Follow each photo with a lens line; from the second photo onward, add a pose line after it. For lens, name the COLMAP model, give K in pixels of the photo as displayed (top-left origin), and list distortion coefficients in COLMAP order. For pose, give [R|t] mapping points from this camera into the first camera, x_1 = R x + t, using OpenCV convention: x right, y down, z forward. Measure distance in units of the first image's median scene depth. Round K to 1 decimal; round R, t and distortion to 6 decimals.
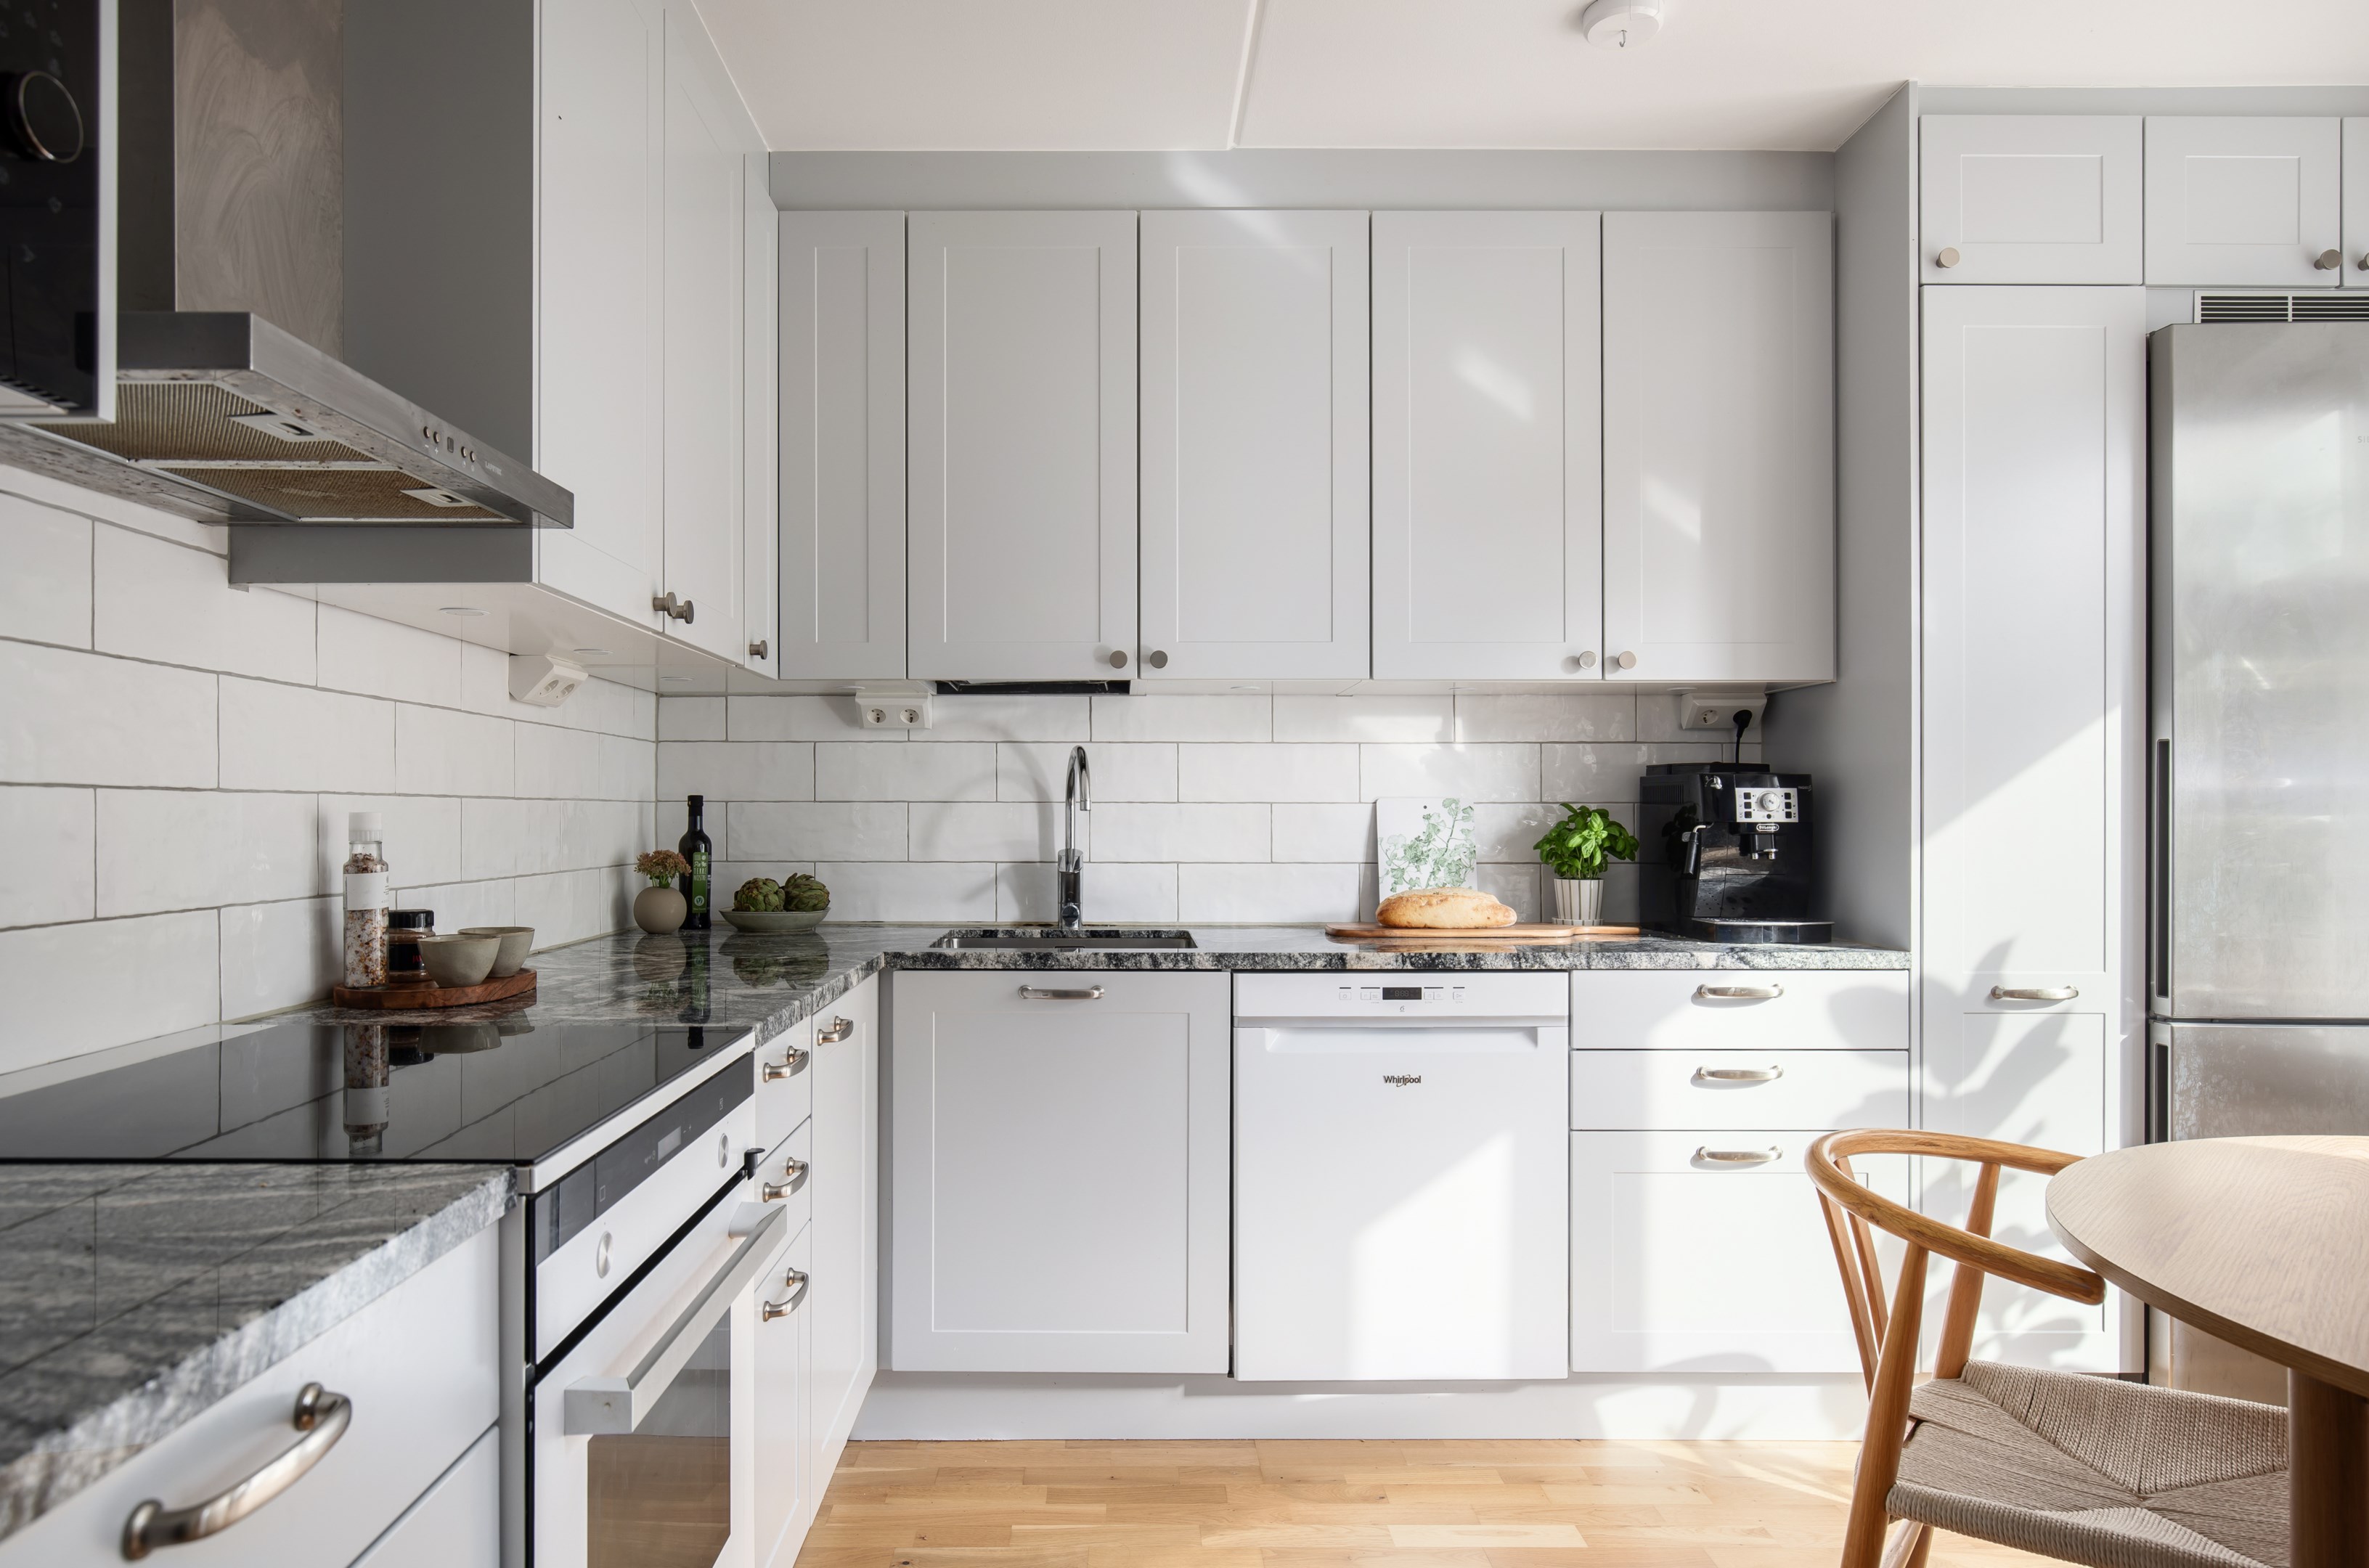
lens RADIAL K [[1408.0, 0, 1161.7], [0, 1408.0, 802.4], [0, 0, 1]] dist [0.001059, -0.002051]
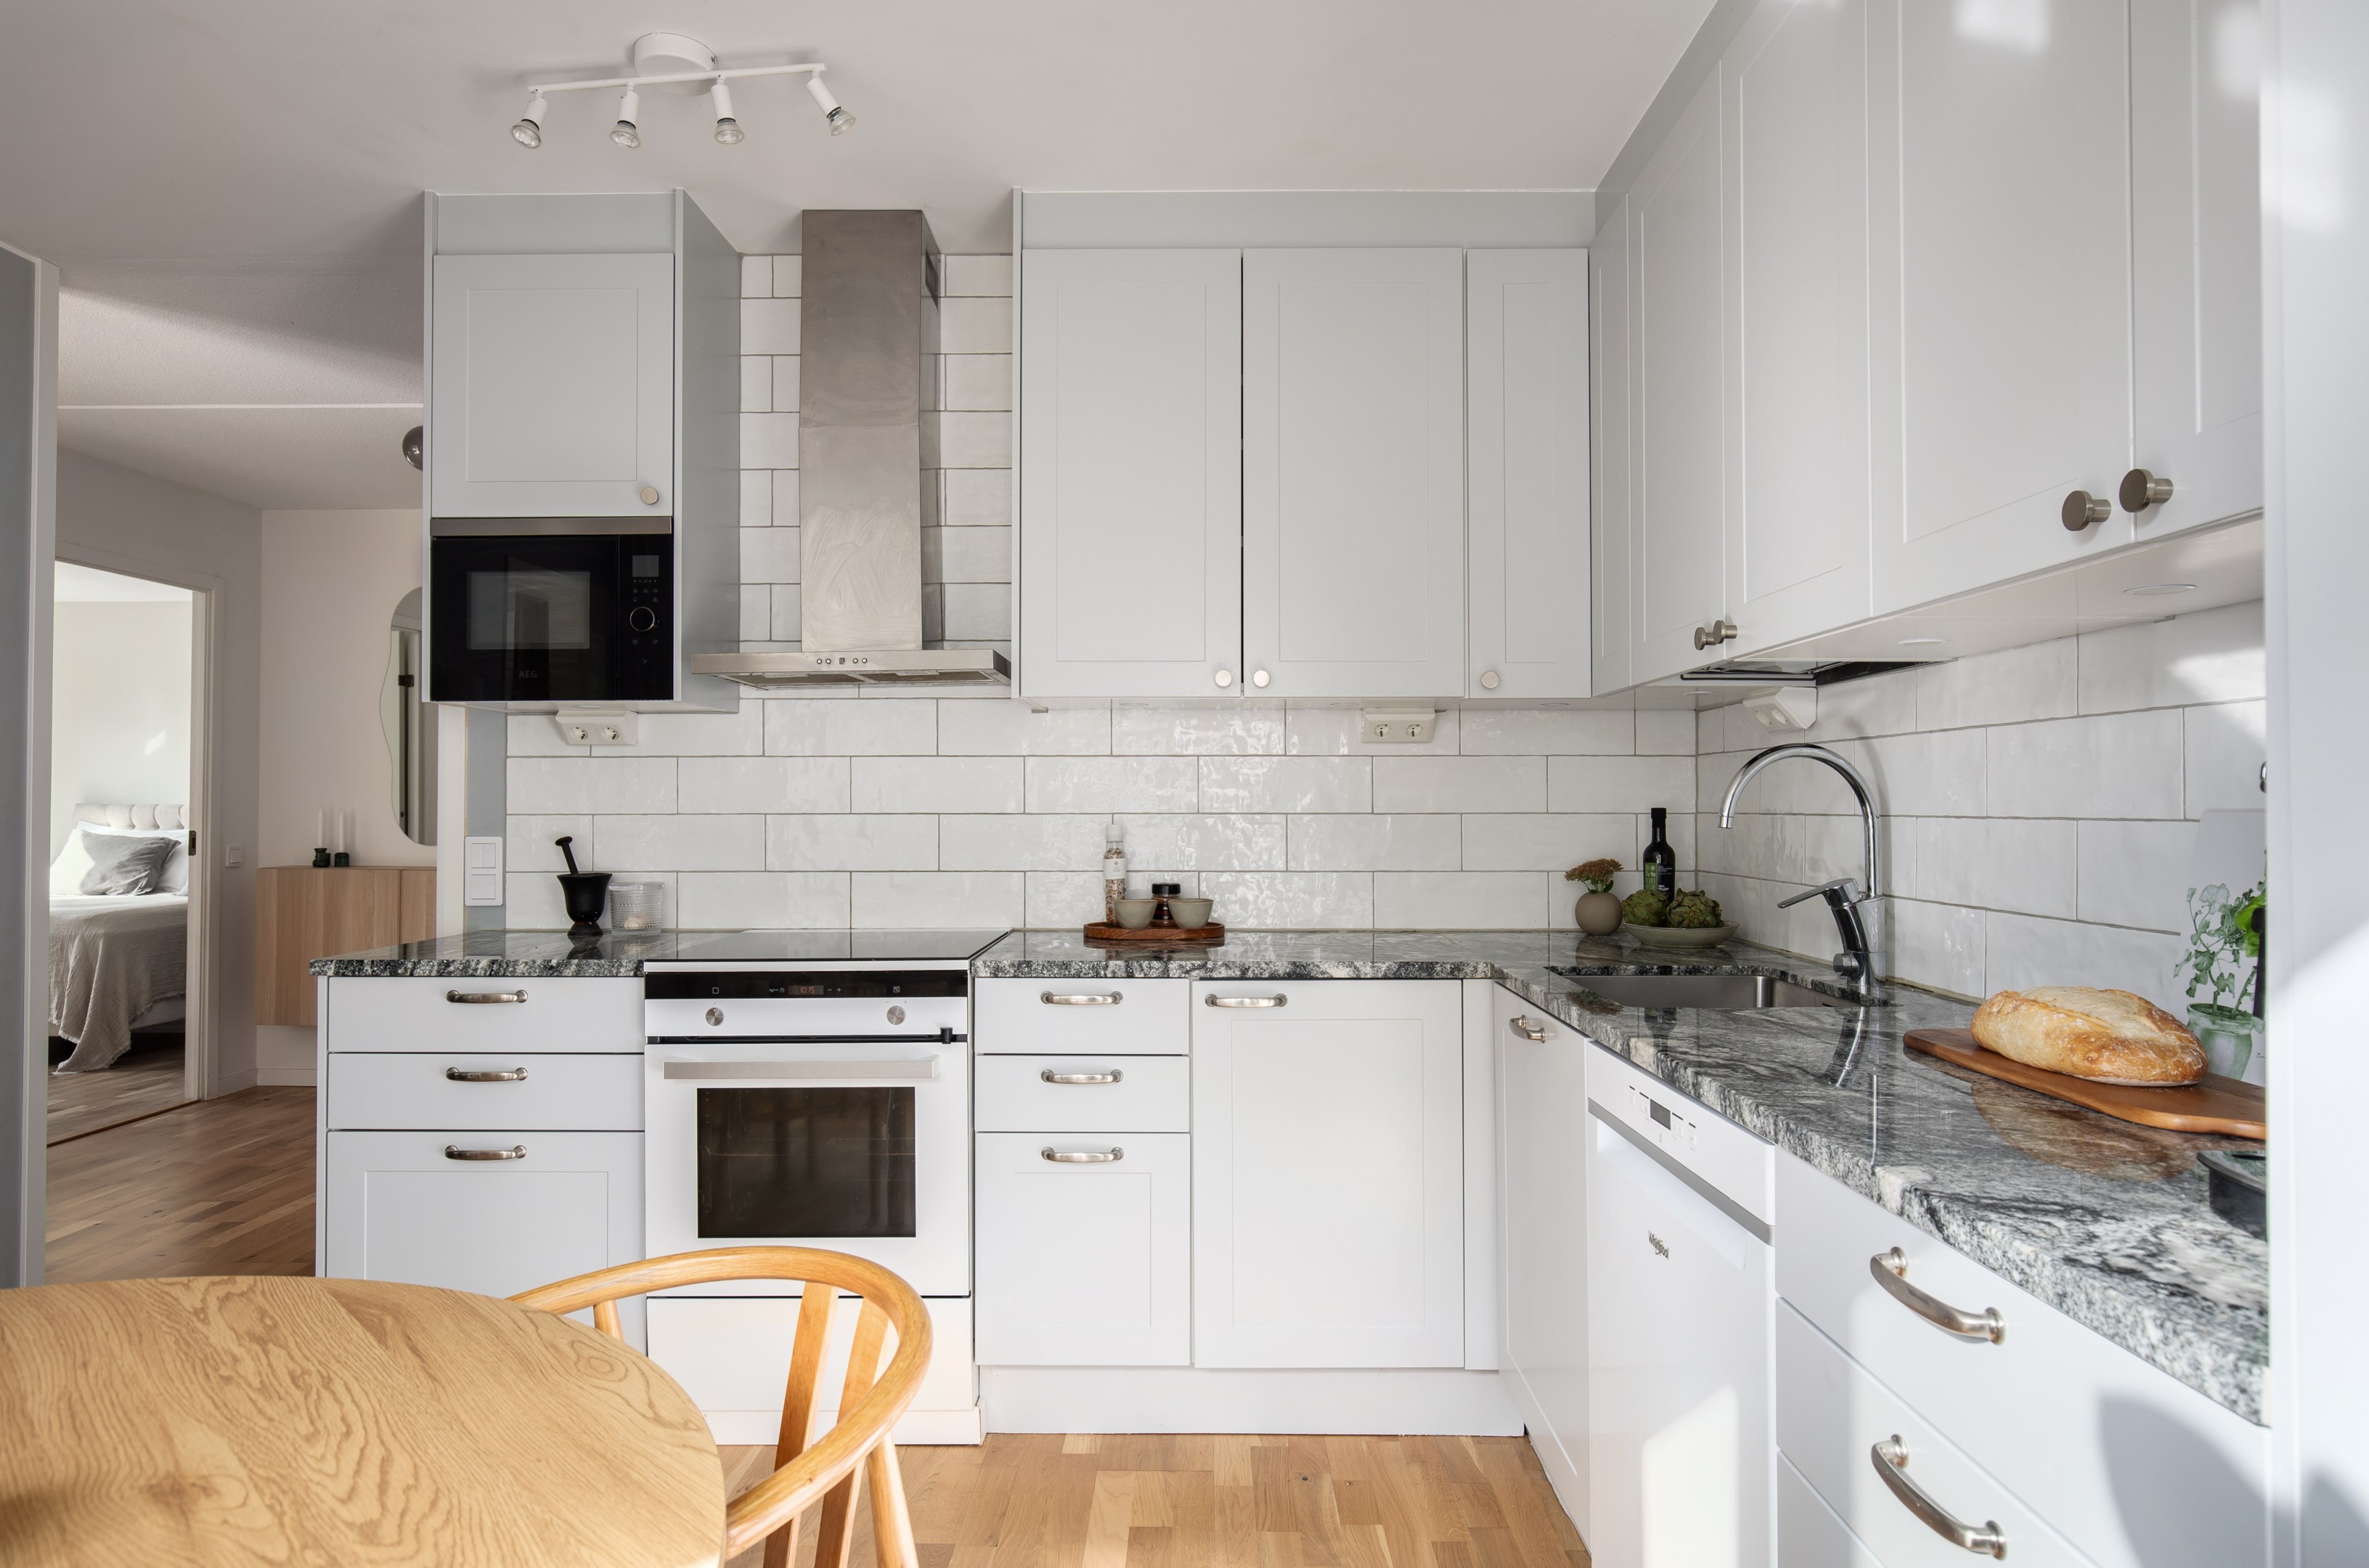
lens RADIAL K [[1370.9, 0, 1197.8], [0, 1370.9, 787.4], [0, 0, 1]] dist [0.003526, -0.001656]
pose [[0.003308, -0.016211, -0.999863, 0.774491], [0.005948, 0.999851, -0.016191, -0.006872], [0.999977, -0.005894, 0.003404, 0.755202]]
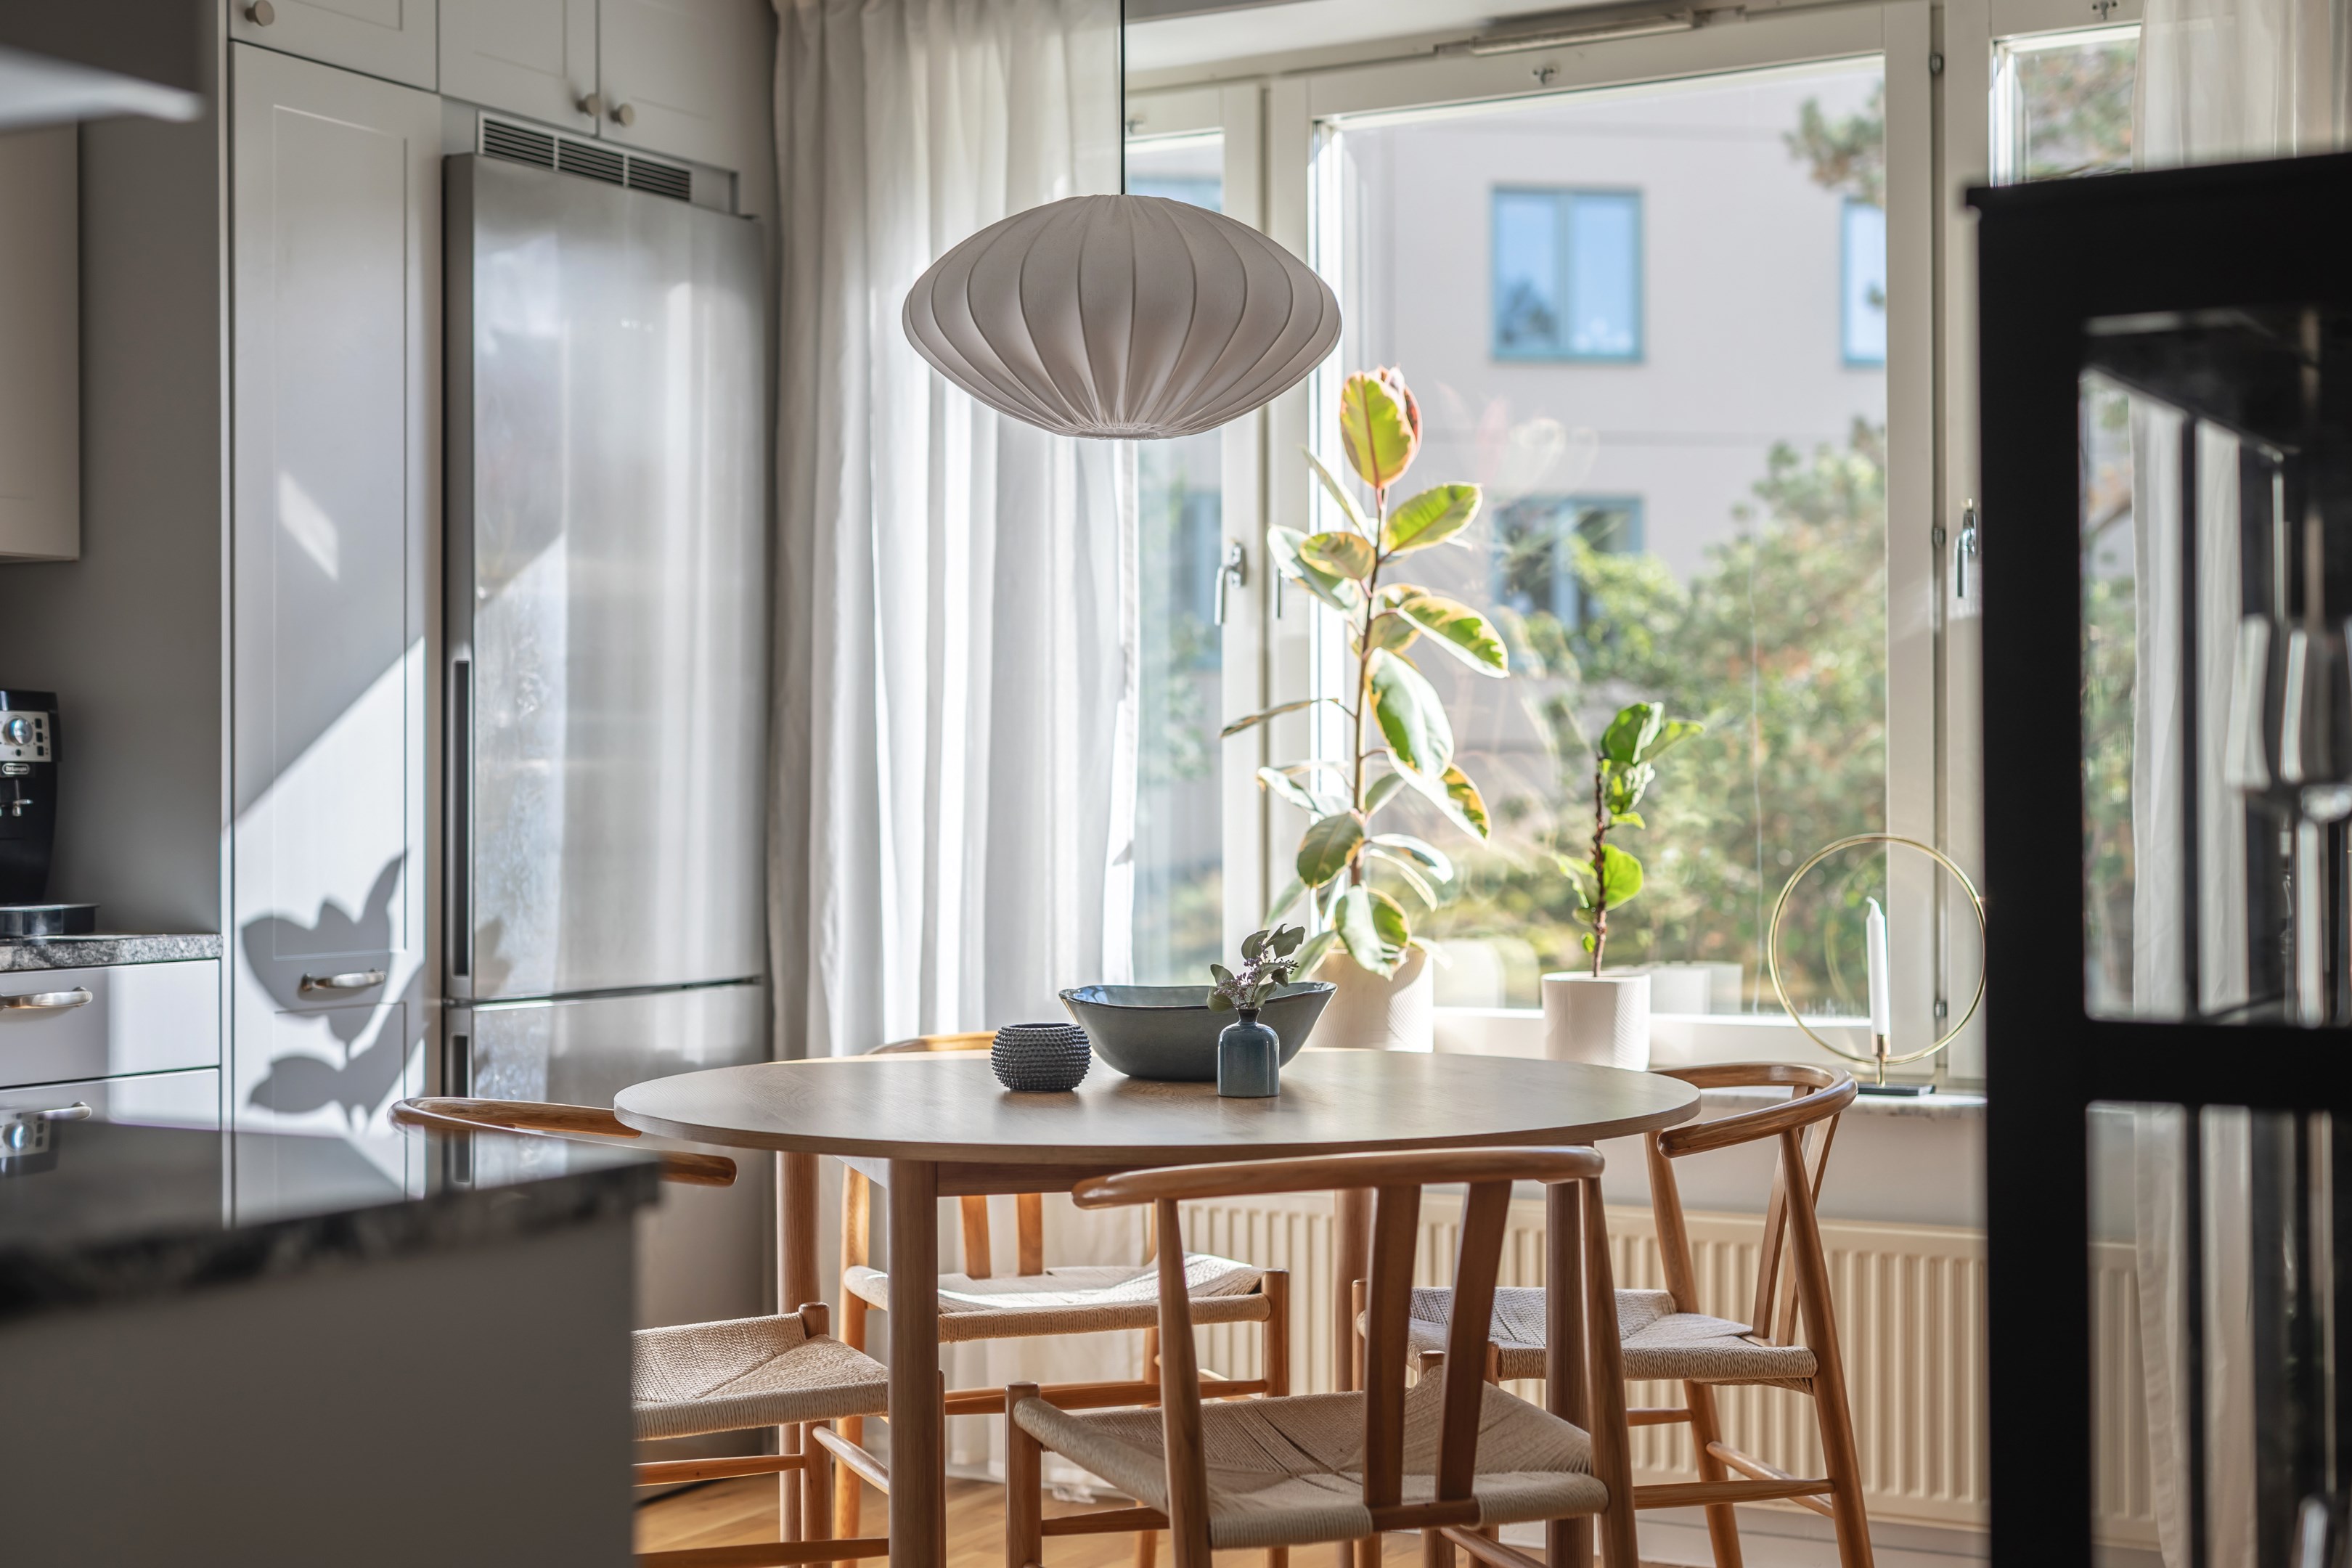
lens RADIAL K [[3266.7, 0, 1176.2], [0, 3266.7, 768.1], [0, 0, 1]] dist [0.018226, 0.000000]
pose [[0.501511, 0.003839, 0.865143, -0.684801], [-0.003619, 0.999991, -0.002340, 0.019502], [-0.865144, -0.001957, 0.501520, -0.293377]]
